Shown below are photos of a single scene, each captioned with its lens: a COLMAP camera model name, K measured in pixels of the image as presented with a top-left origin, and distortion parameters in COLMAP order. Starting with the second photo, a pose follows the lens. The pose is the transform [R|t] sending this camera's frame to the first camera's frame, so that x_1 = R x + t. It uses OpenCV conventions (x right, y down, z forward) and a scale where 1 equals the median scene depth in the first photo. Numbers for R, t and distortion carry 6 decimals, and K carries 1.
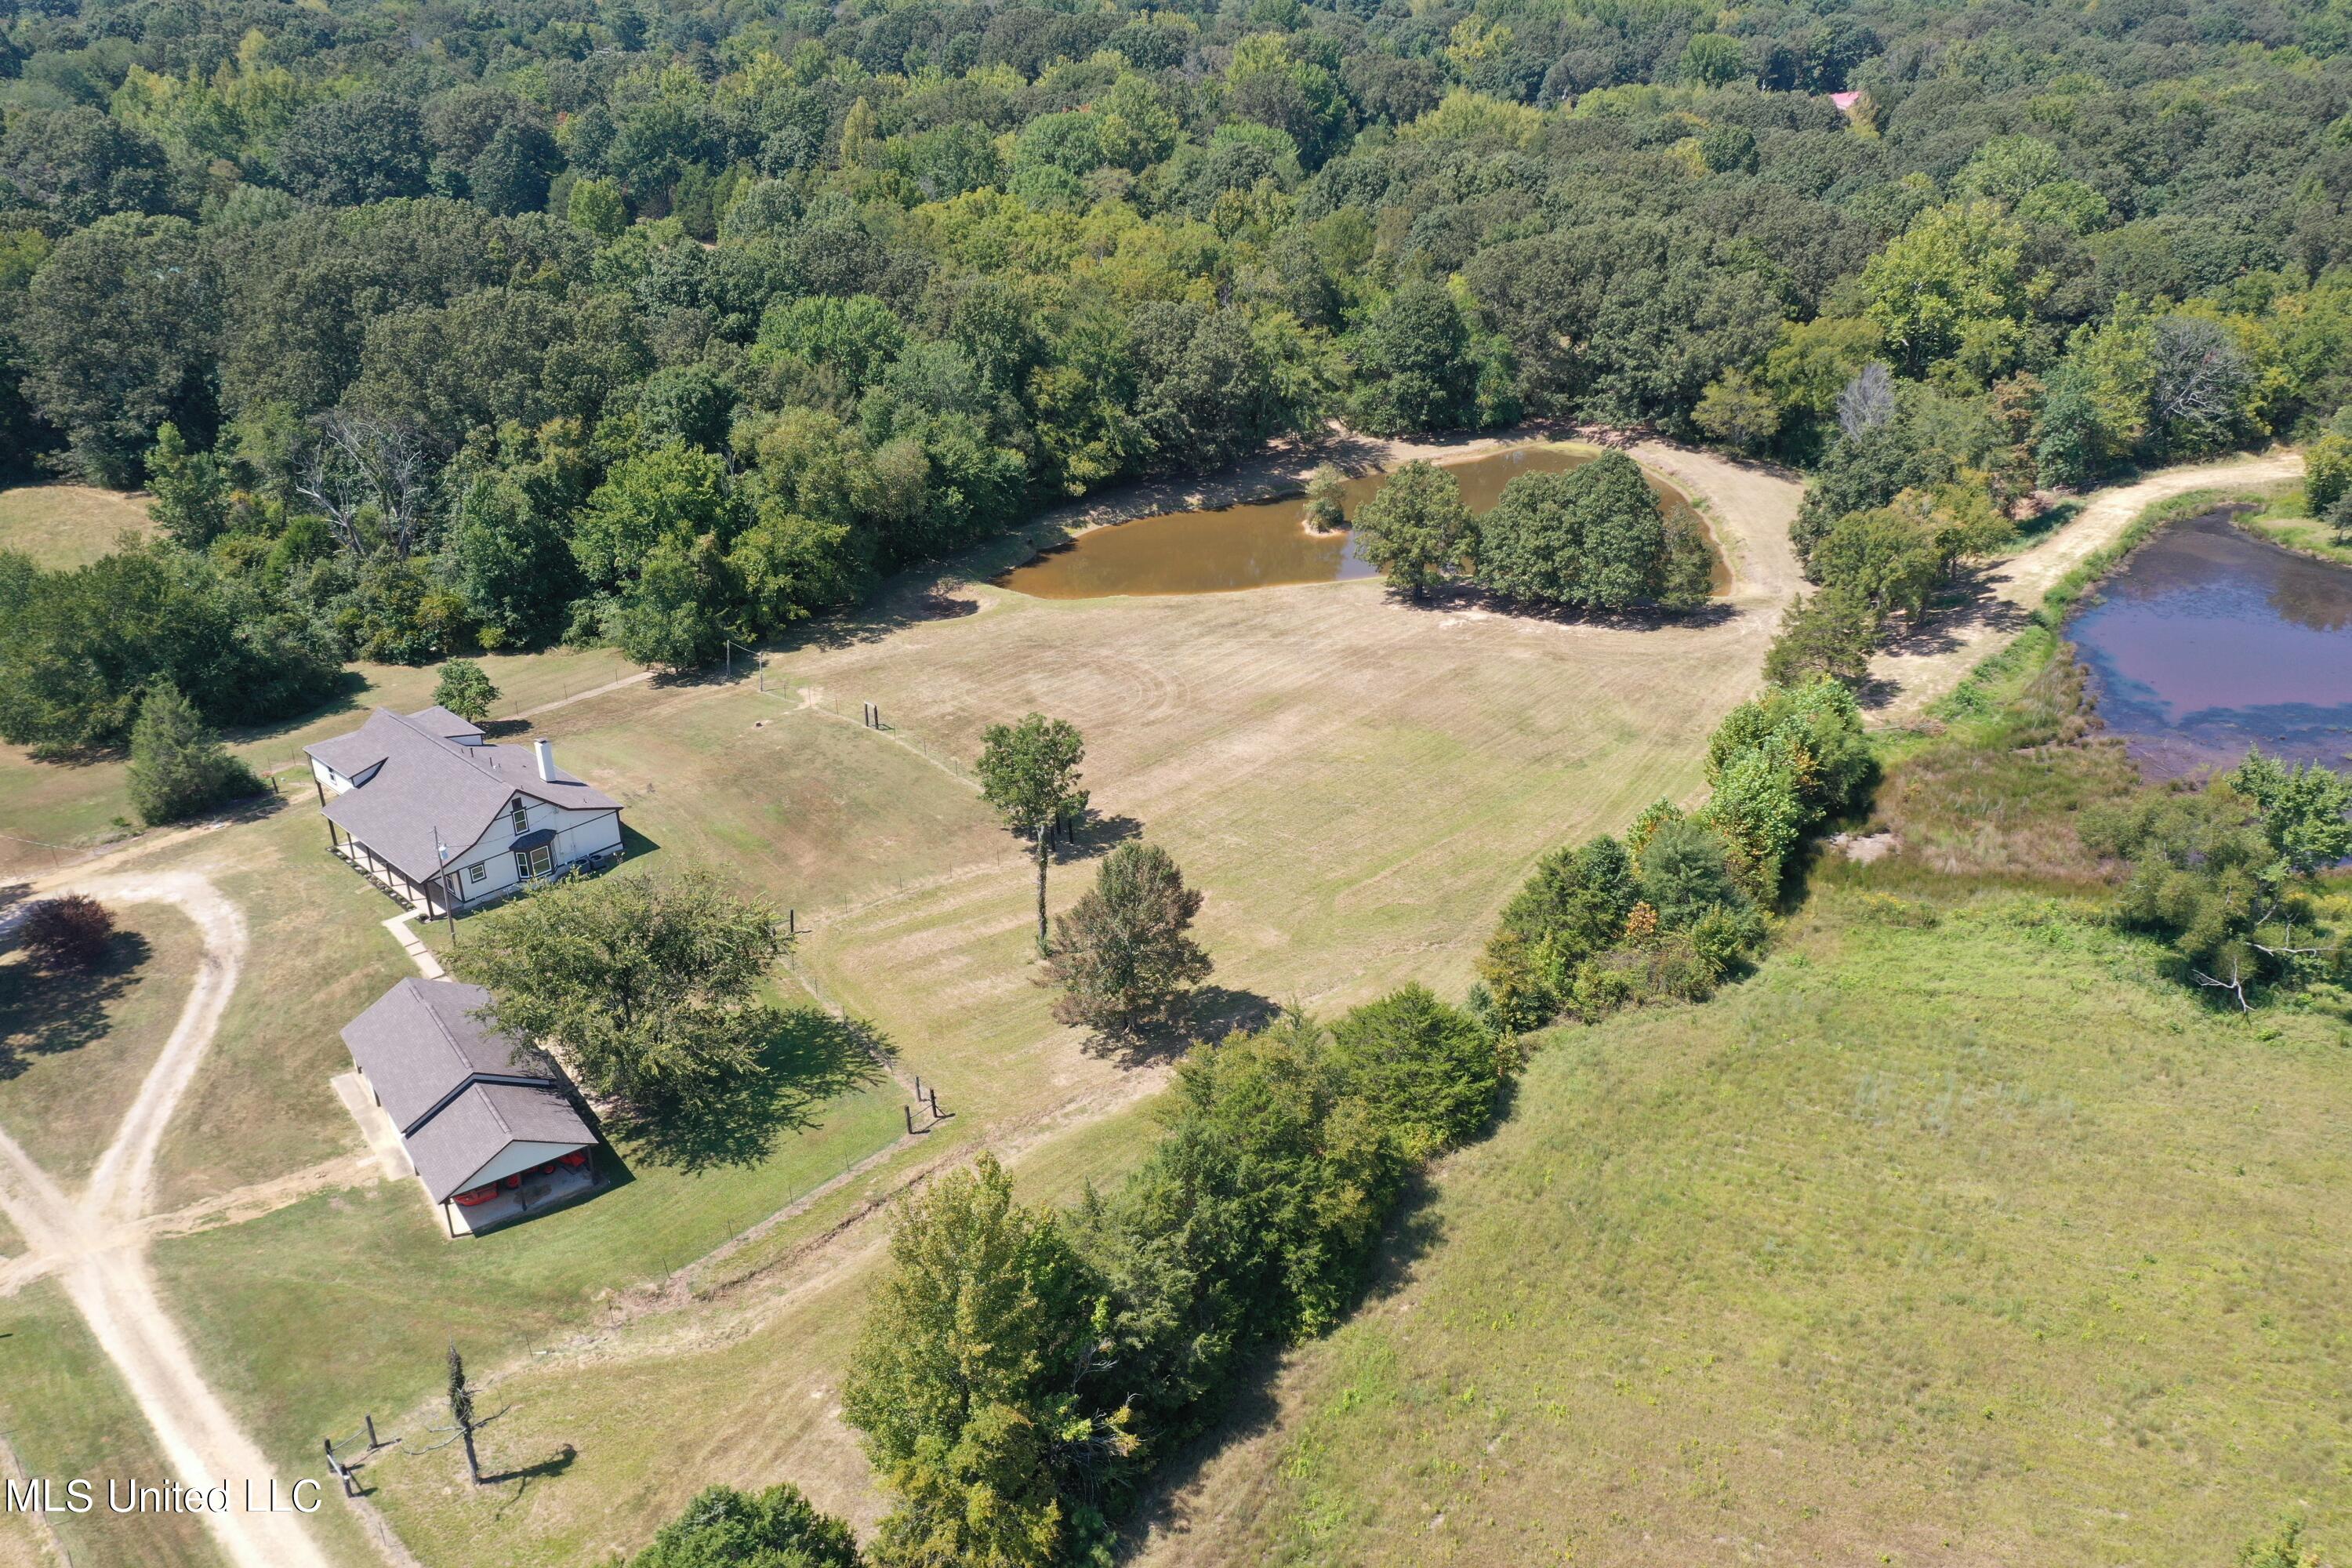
lens RADIAL K [[1868.0, 0, 1185.5], [0, 1868.0, 781.2], [0, 0, 1]] dist [0.015884, -0.001266]
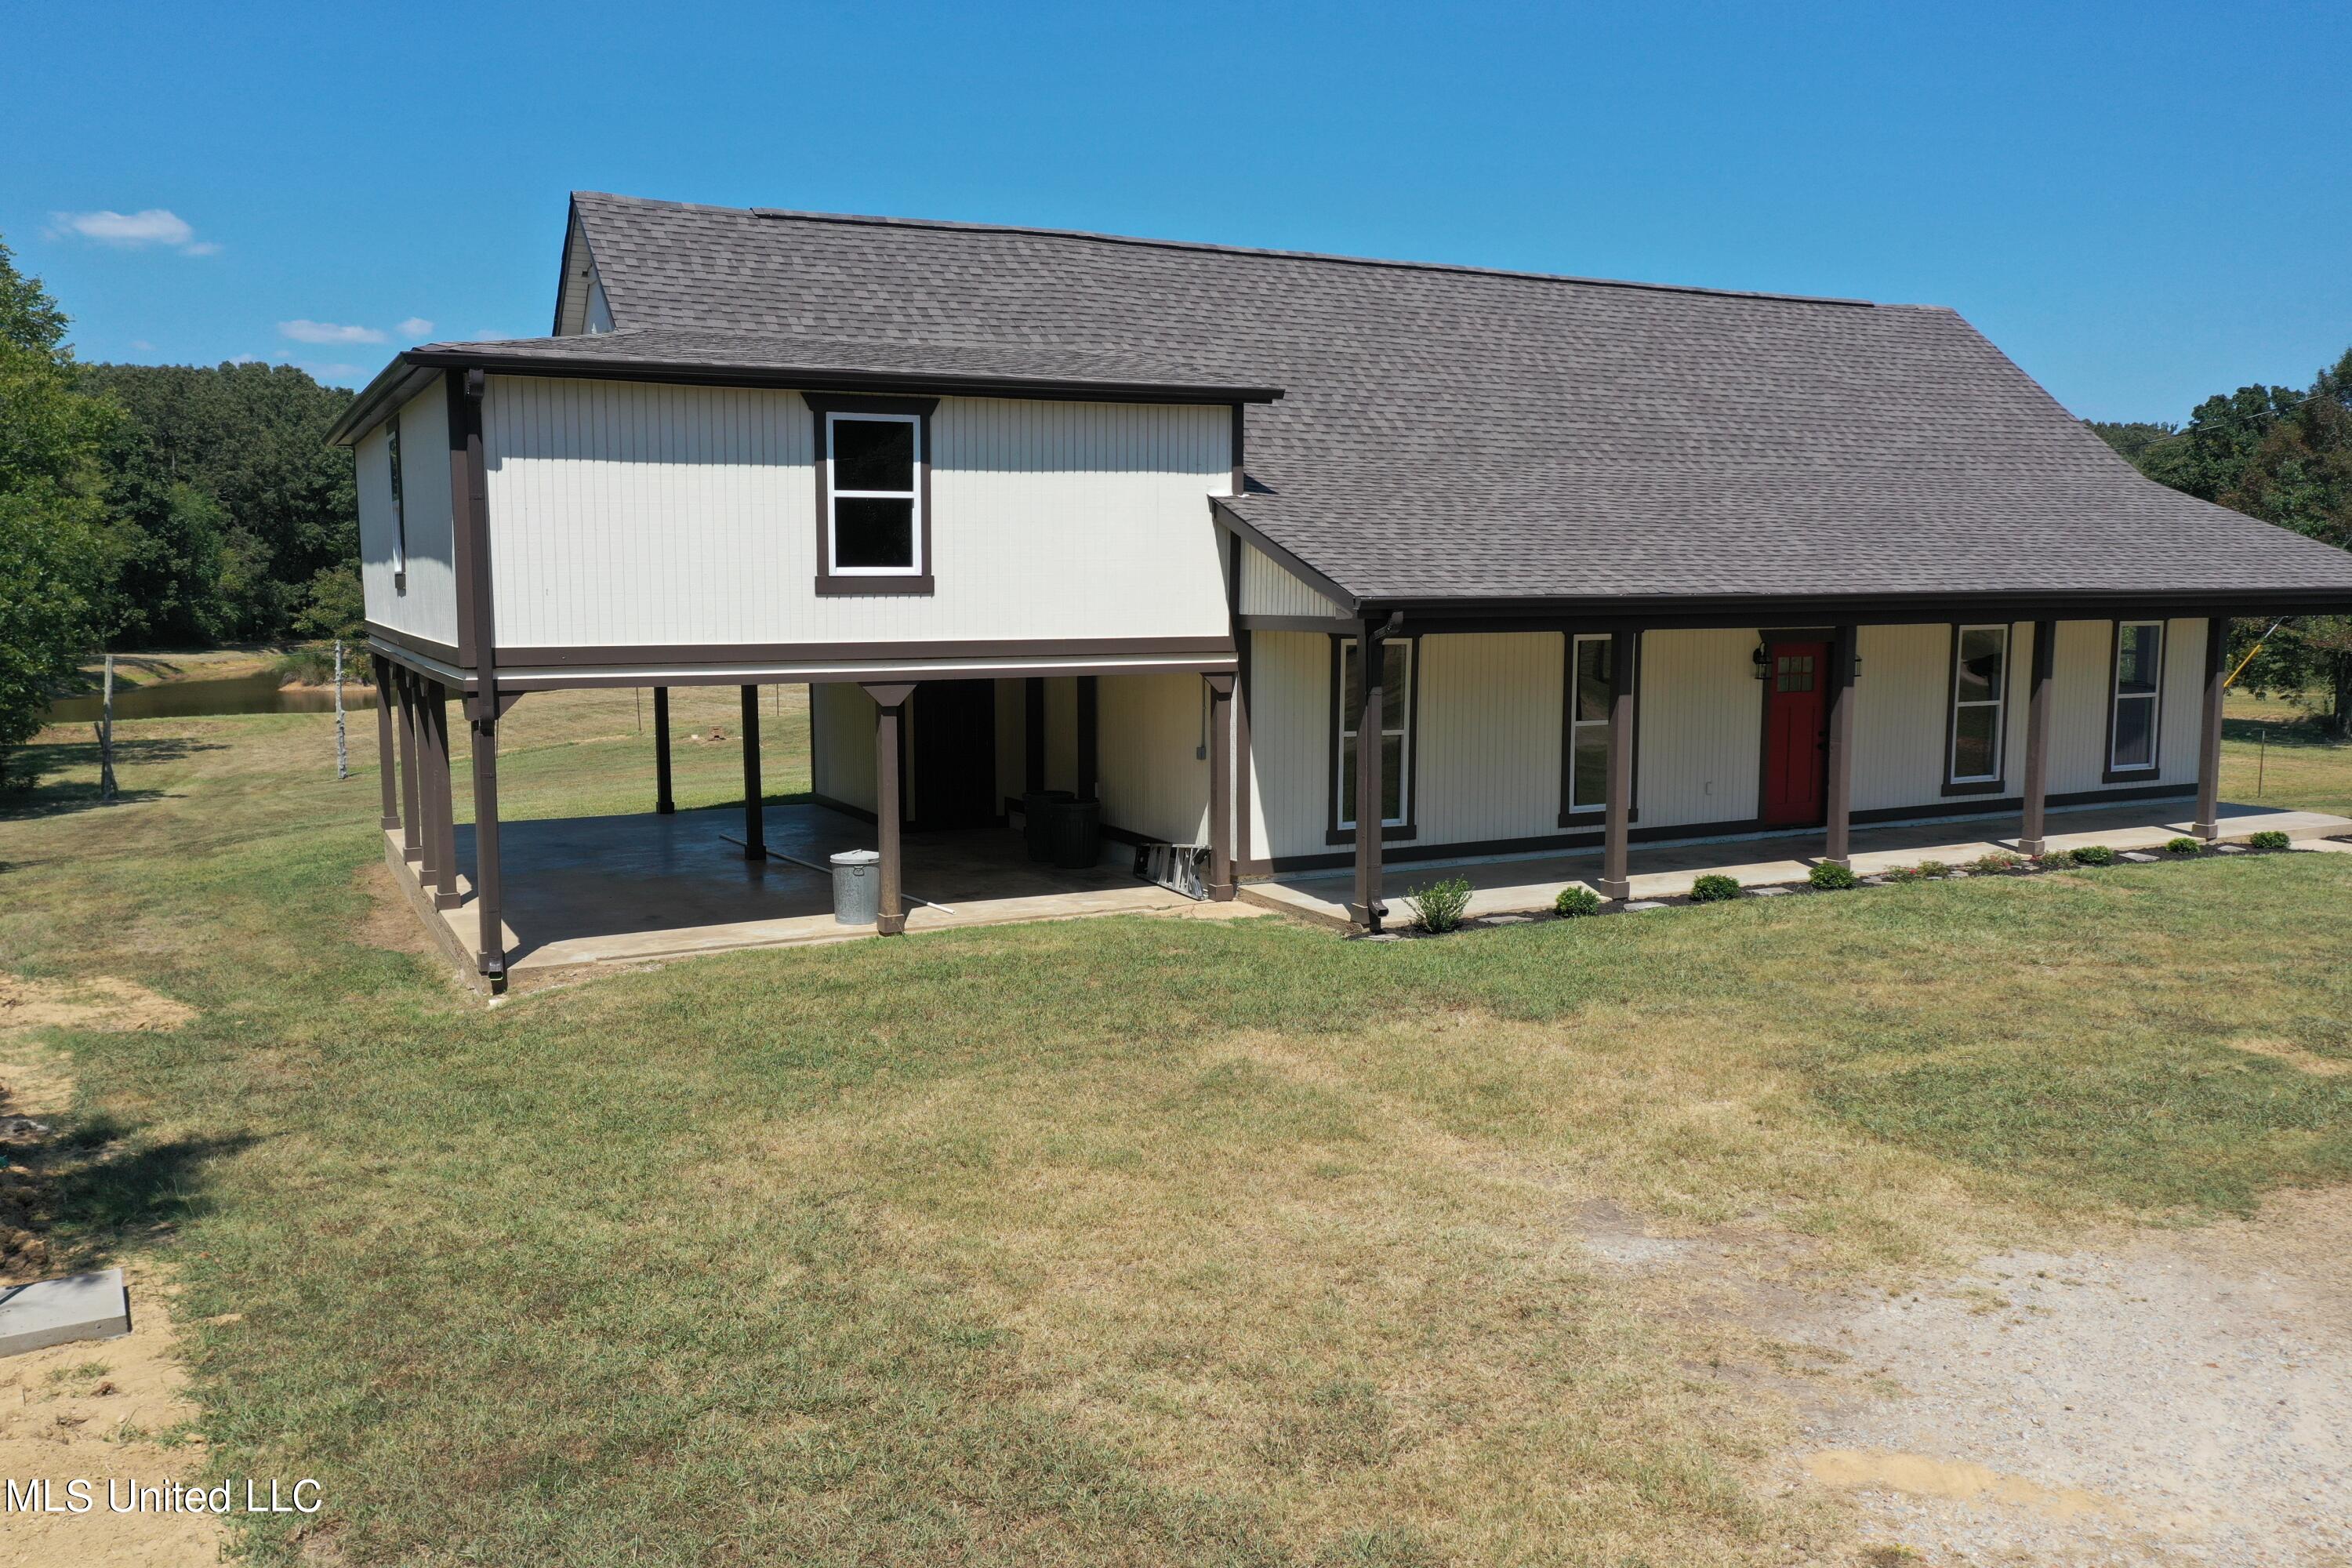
lens RADIAL K [[1857.2, 0, 1176.0], [0, 1857.2, 784.0], [0, 0, 1]] dist [0.029670, -0.004074]
pose [[0.320155, -0.096183, 0.942470, -0.363265], [0.410355, 0.910742, -0.046452, 0.016076], [-0.853879, 0.401619, 0.331048, 0.610778]]
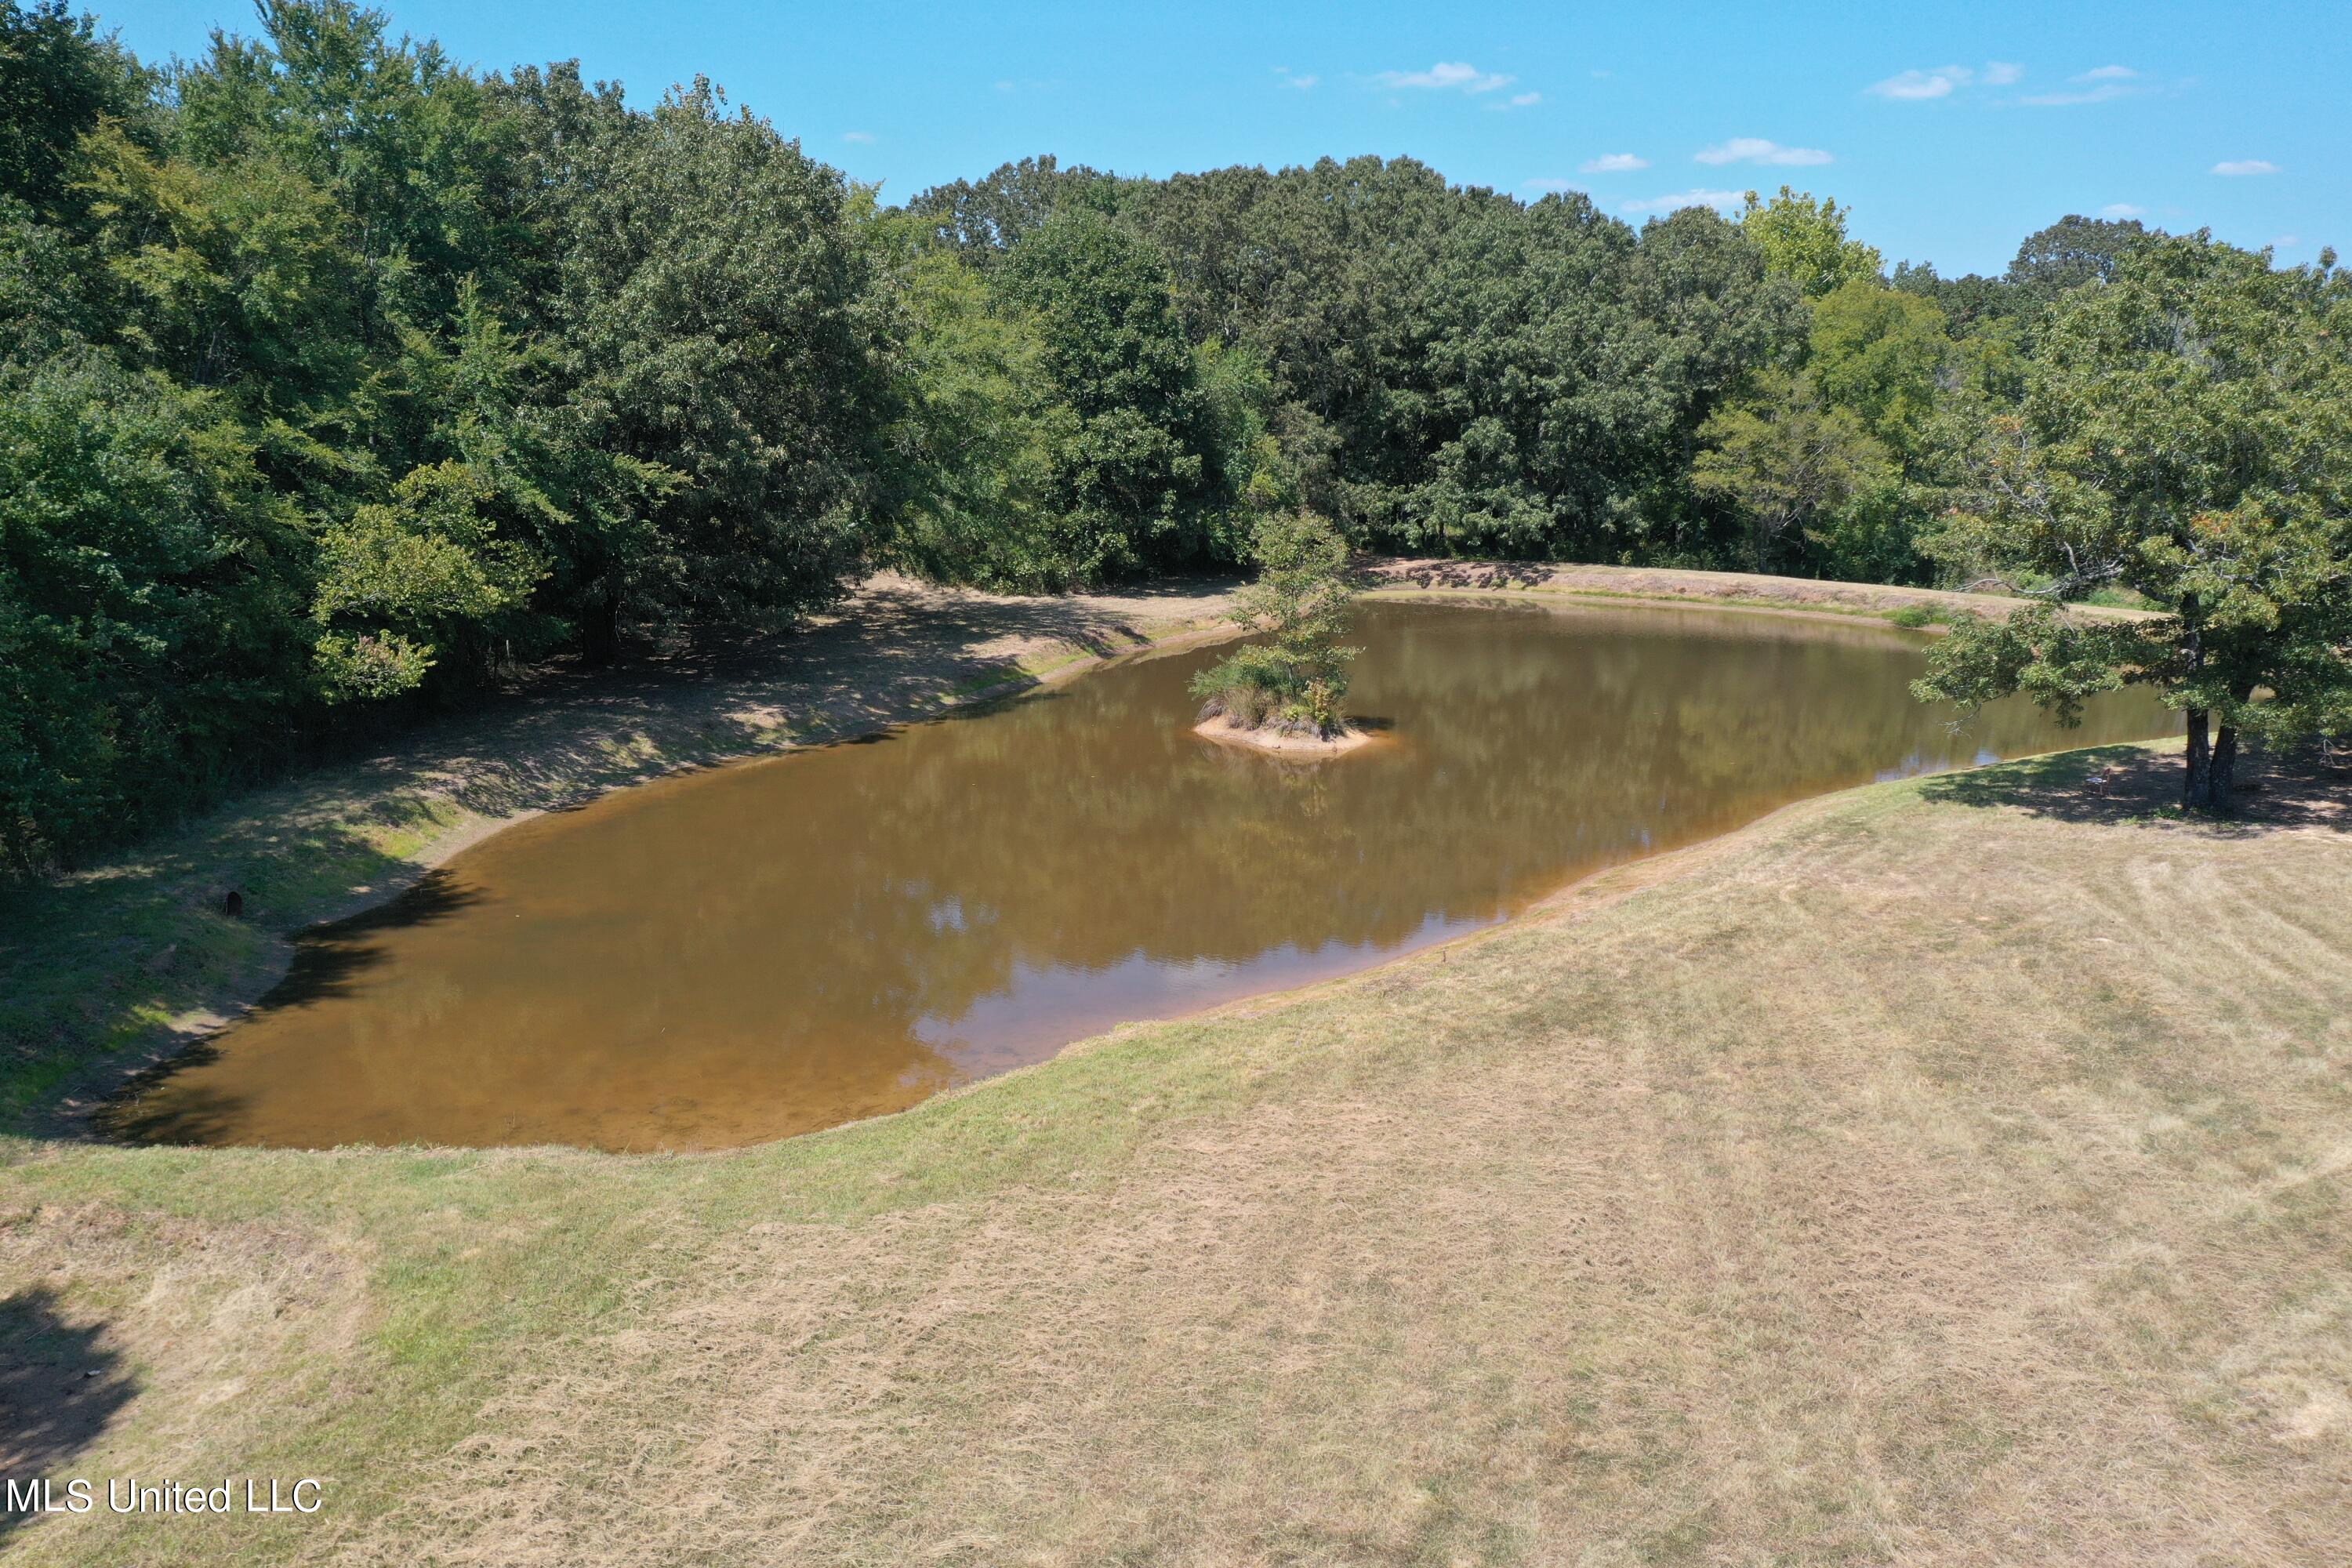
lens RADIAL K [[1845.9, 0, 1184.0], [0, 1845.9, 815.0], [0, 0, 1]] dist [0.003791, 0.002314]
pose [[0.818357, -0.114917, 0.563104, -0.104553], [0.241467, 0.957879, -0.155442, -0.081141], [-0.521522, 0.263178, 0.811635, 0.764926]]
